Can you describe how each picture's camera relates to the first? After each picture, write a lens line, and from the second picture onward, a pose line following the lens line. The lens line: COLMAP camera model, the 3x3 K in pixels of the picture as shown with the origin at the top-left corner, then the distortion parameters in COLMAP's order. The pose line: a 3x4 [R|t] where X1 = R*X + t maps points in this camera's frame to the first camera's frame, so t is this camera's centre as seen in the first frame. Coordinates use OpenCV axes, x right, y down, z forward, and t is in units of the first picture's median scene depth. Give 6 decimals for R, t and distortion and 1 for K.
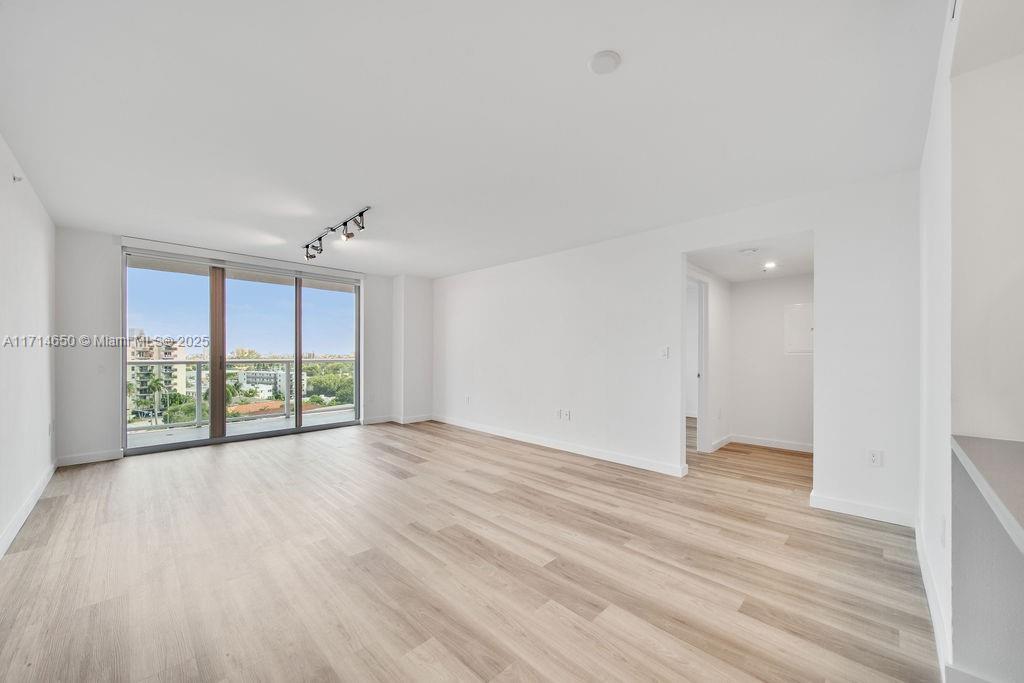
lens RADIAL K [[378.2, 0, 516.8], [0, 378.2, 356.2], [0, 0, 1]] dist [-0.002688, -0.000285]
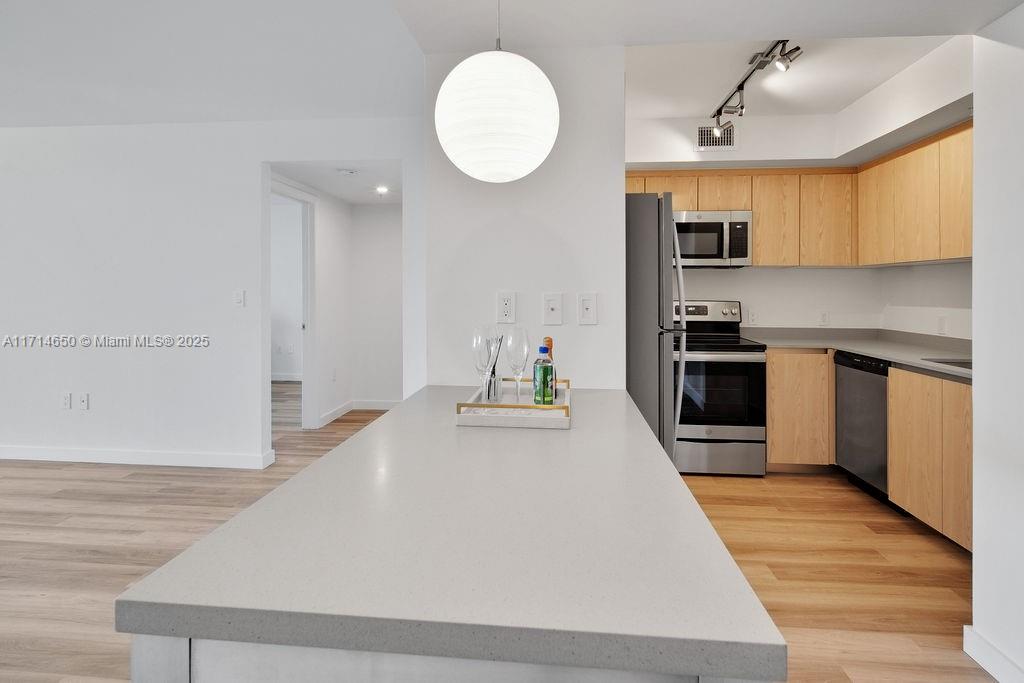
lens RADIAL K [[570.1, 0, 500.9], [0, 570.1, 291.7], [0, 0, 1]] dist [-0.000297, -0.000466]
pose [[0.781645, -0.002541, 0.623719, 0.118666], [0.002882, 0.999996, 0.000462, -0.023002], [-0.623717, 0.001436, 0.781649, -0.162004]]
